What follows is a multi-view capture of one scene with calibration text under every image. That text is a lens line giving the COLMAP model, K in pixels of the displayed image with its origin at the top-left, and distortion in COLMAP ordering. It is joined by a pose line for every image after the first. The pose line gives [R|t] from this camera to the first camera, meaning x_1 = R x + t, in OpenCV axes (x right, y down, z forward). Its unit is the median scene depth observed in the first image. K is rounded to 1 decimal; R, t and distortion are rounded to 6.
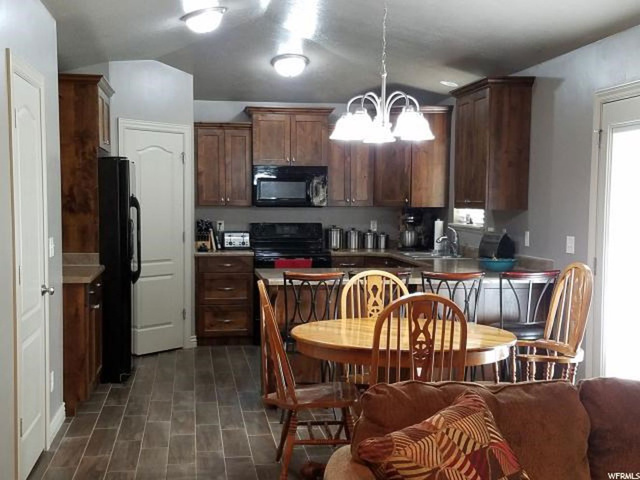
lens RADIAL K [[919.2, 0, 305.2], [0, 919.2, 241.4], [0, 0, 1]] dist [0.654725, -4.132103]
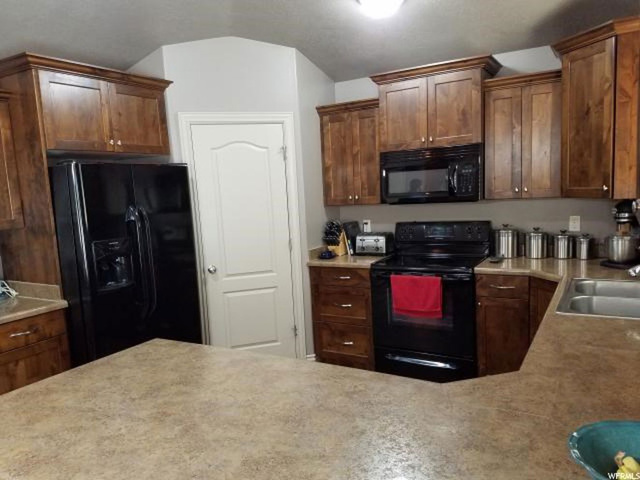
lens RADIAL K [[492.1, 0, 310.5], [0, 492.1, 248.3], [0, 0, 1]] dist [0.229066, -0.344520]
pose [[0.783185, 0.032477, -0.620940, 0.166101], [0.028014, 0.995778, 0.087416, -0.039696], [0.621158, -0.085858, 0.778968, 0.627010]]
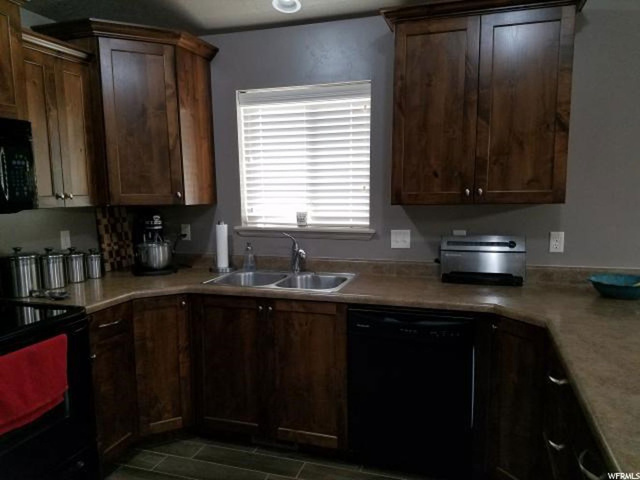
lens RADIAL K [[492.1, 0, 310.5], [0, 492.1, 248.3], [0, 0, 1]] dist [0.229066, -0.344520]
pose [[0.433584, -0.120101, 0.893074, -0.149113], [0.055503, 0.992756, 0.106560, -0.039314], [-0.899402, 0.003366, 0.437110, 0.780508]]
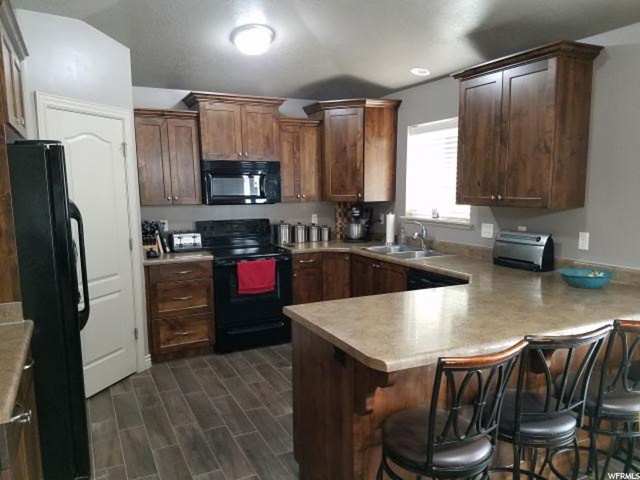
lens RADIAL K [[492.1, 0, 310.5], [0, 492.1, 248.3], [0, 0, 1]] dist [0.229066, -0.344520]
pose [[0.951957, -0.055460, 0.301168, -0.109134], [0.030775, 0.995811, 0.086102, -0.034622], [-0.304682, -0.072697, 0.949676, 0.495840]]
